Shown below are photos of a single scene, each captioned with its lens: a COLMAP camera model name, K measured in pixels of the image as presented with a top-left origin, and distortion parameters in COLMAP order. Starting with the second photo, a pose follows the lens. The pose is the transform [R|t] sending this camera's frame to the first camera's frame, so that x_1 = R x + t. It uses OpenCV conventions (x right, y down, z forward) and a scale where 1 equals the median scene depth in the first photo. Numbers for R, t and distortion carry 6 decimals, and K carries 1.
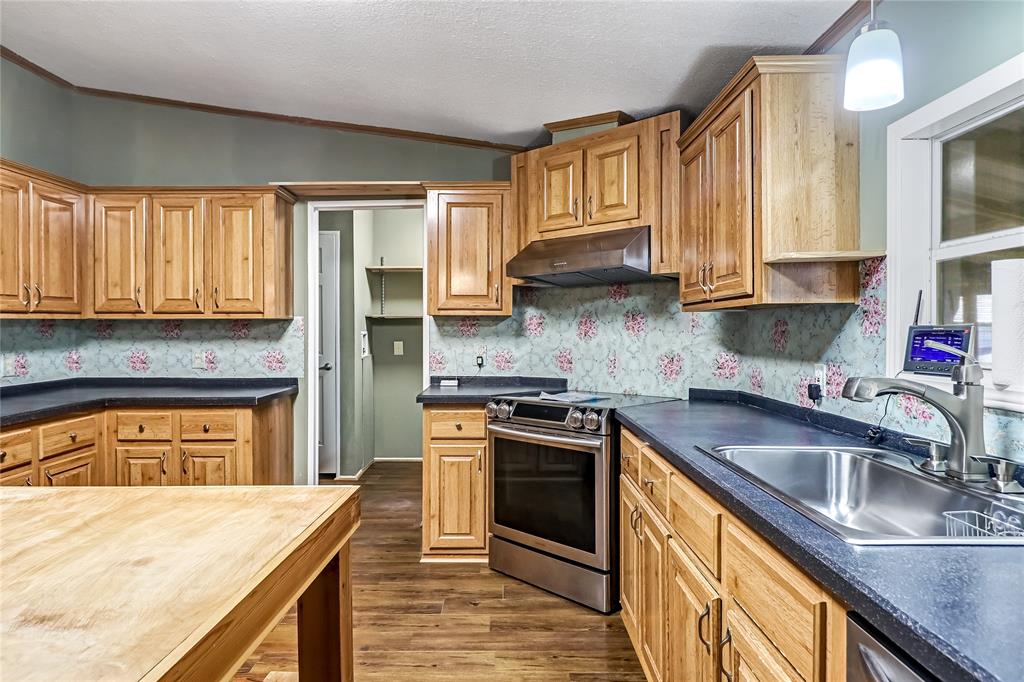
lens RADIAL K [[590.4, 0, 506.5], [0, 590.4, 335.3], [0, 0, 1]] dist [-0.000574, -0.005222]
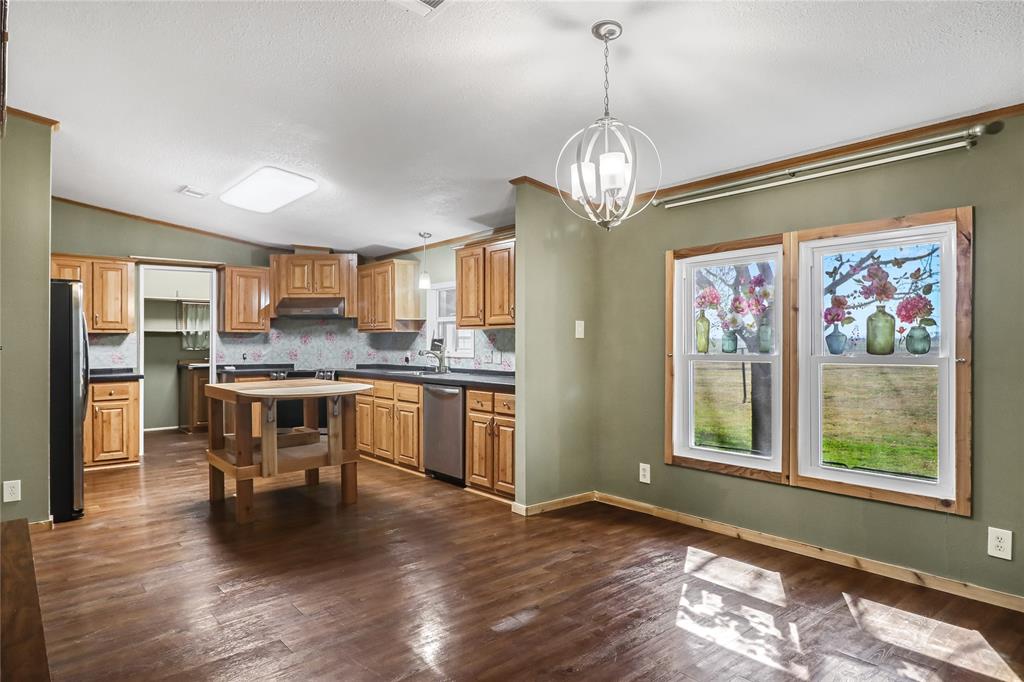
lens RADIAL K [[590.4, 0, 505.3], [0, 590.4, 342.5], [0, 0, 1]] dist [-0.000574, -0.005222]
pose [[0.761831, 0.000041, 0.647776, -0.760766], [0.004421, 0.999976, -0.005263, 0.015923], [-0.647761, 0.006874, 0.761812, -1.183885]]
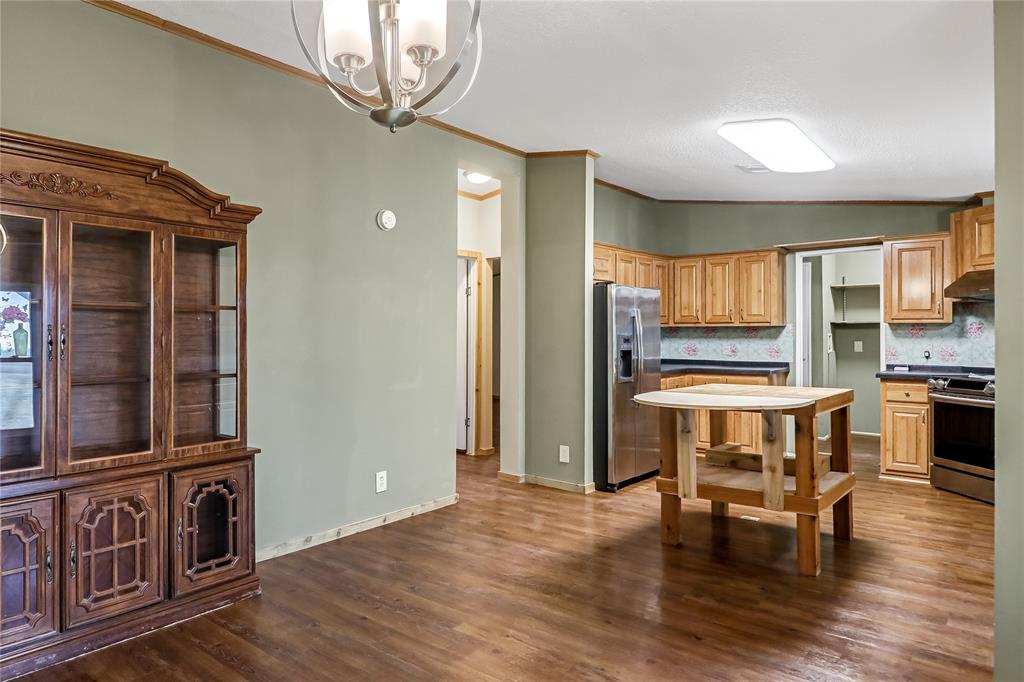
lens RADIAL K [[625.9, 0, 491.7], [0, 625.9, 325.8], [0, 0, 1]] dist [0.018826, -0.022319]
pose [[0.770865, -0.006234, -0.636969, 0.132596], [-0.004666, 0.999870, -0.015432, 0.003186], [0.636982, 0.014868, 0.770735, -0.994653]]
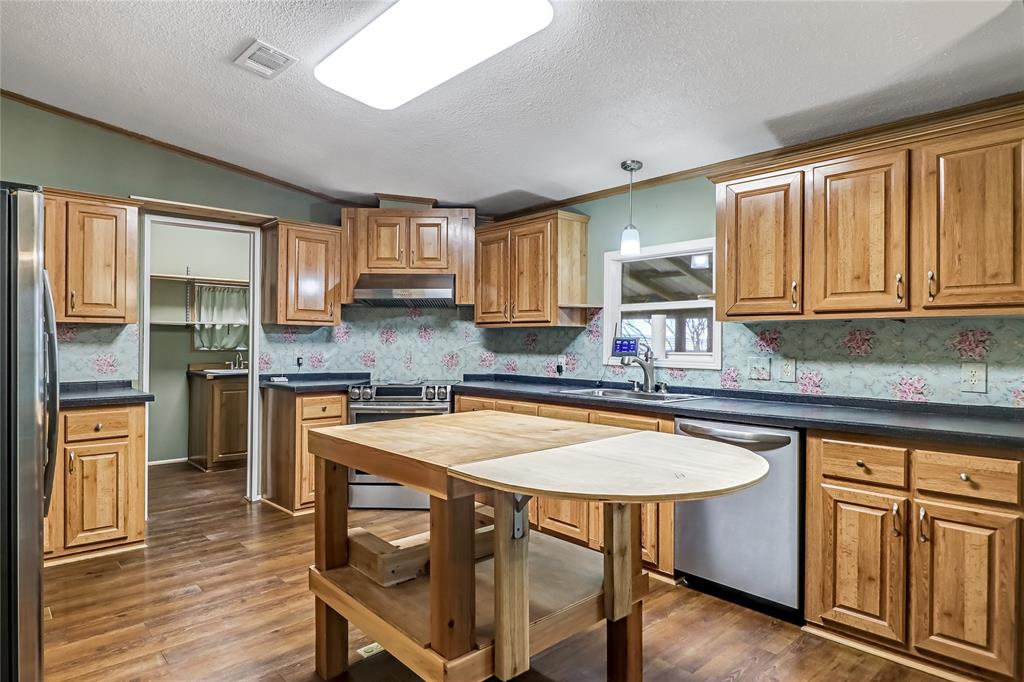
lens RADIAL K [[590.4, 0, 501.1], [0, 590.4, 340.2], [0, 0, 1]] dist [-0.000574, -0.005222]
pose [[0.741641, 0.008227, 0.670747, -0.680623], [-0.003377, 0.999958, -0.008531, 0.009402], [-0.670789, 0.004062, 0.741637, -0.260669]]
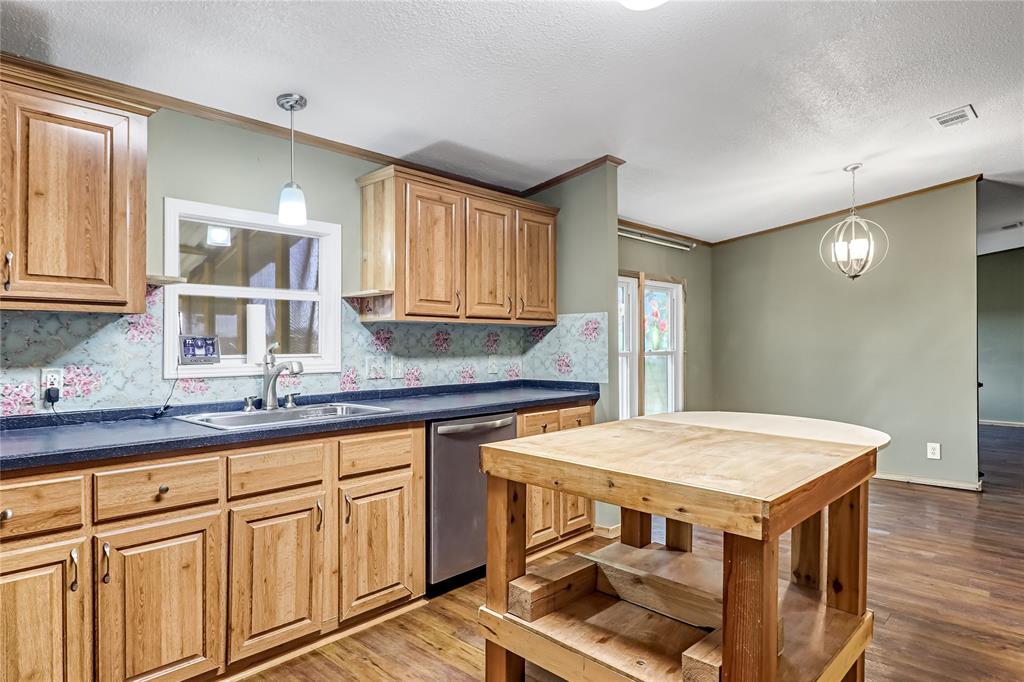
lens RADIAL K [[590.4, 0, 486.0], [0, 590.4, 344.6], [0, 0, 1]] dist [-0.000574, -0.005222]
pose [[-0.712443, 0.000757, 0.701729, -0.518531], [0.006629, 0.999962, 0.005651, 0.003070], [-0.701699, 0.008677, -0.712421, 0.814812]]
